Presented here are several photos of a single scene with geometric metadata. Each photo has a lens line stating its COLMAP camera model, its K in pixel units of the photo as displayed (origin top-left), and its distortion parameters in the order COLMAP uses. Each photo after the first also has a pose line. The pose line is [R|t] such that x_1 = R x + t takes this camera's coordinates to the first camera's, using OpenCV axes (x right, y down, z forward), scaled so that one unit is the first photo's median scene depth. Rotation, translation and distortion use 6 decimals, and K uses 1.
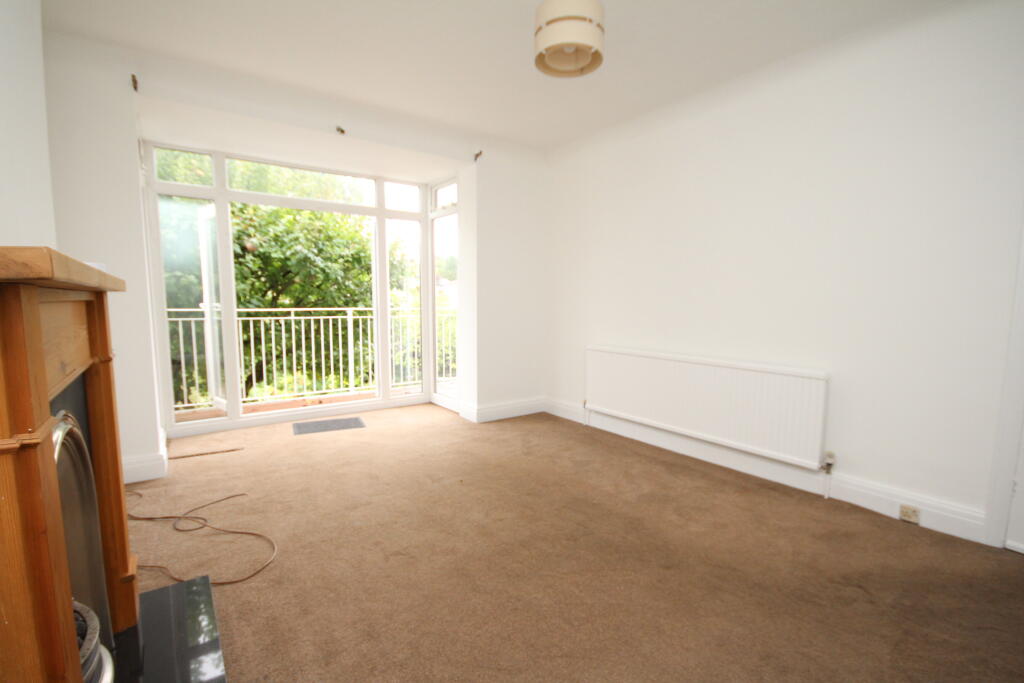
lens RADIAL K [[468.8, 0, 511.1], [0, 468.8, 369.3], [0, 0, 1]] dist [0.000589, 0.000032]
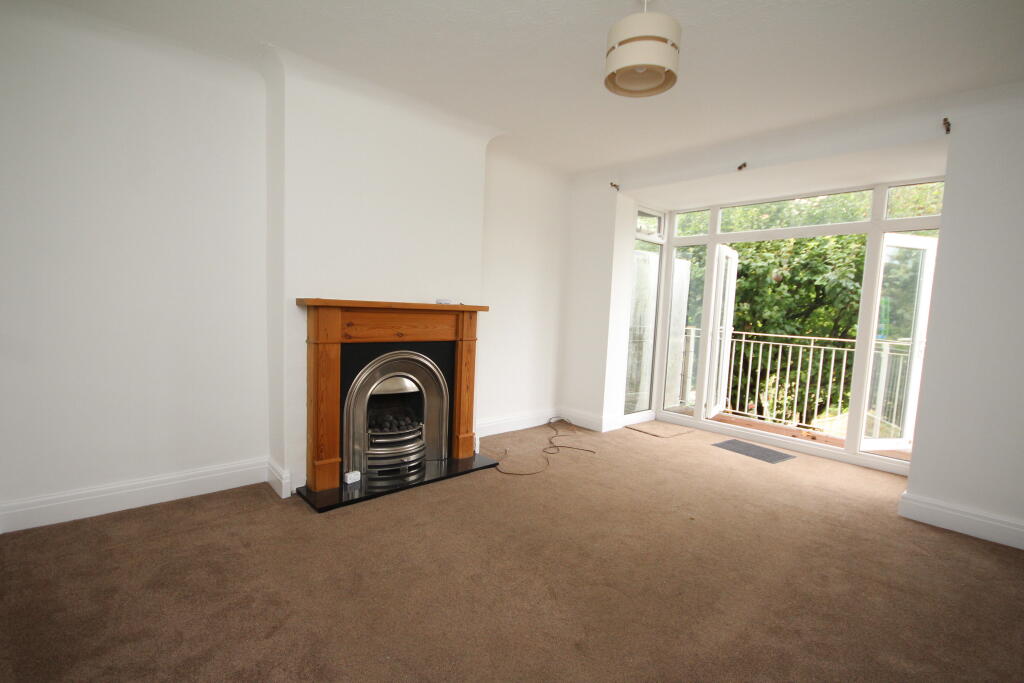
lens RADIAL K [[475.2, 0, 512.0], [0, 475.2, 341.5], [0, 0, 1]] dist [-0.000442, 0.000047]
pose [[0.129021, 0.074048, -0.988873, 0.584074], [-0.199890, 0.978681, 0.047205, -0.058599], [0.971286, 0.191576, 0.141072, 0.362827]]
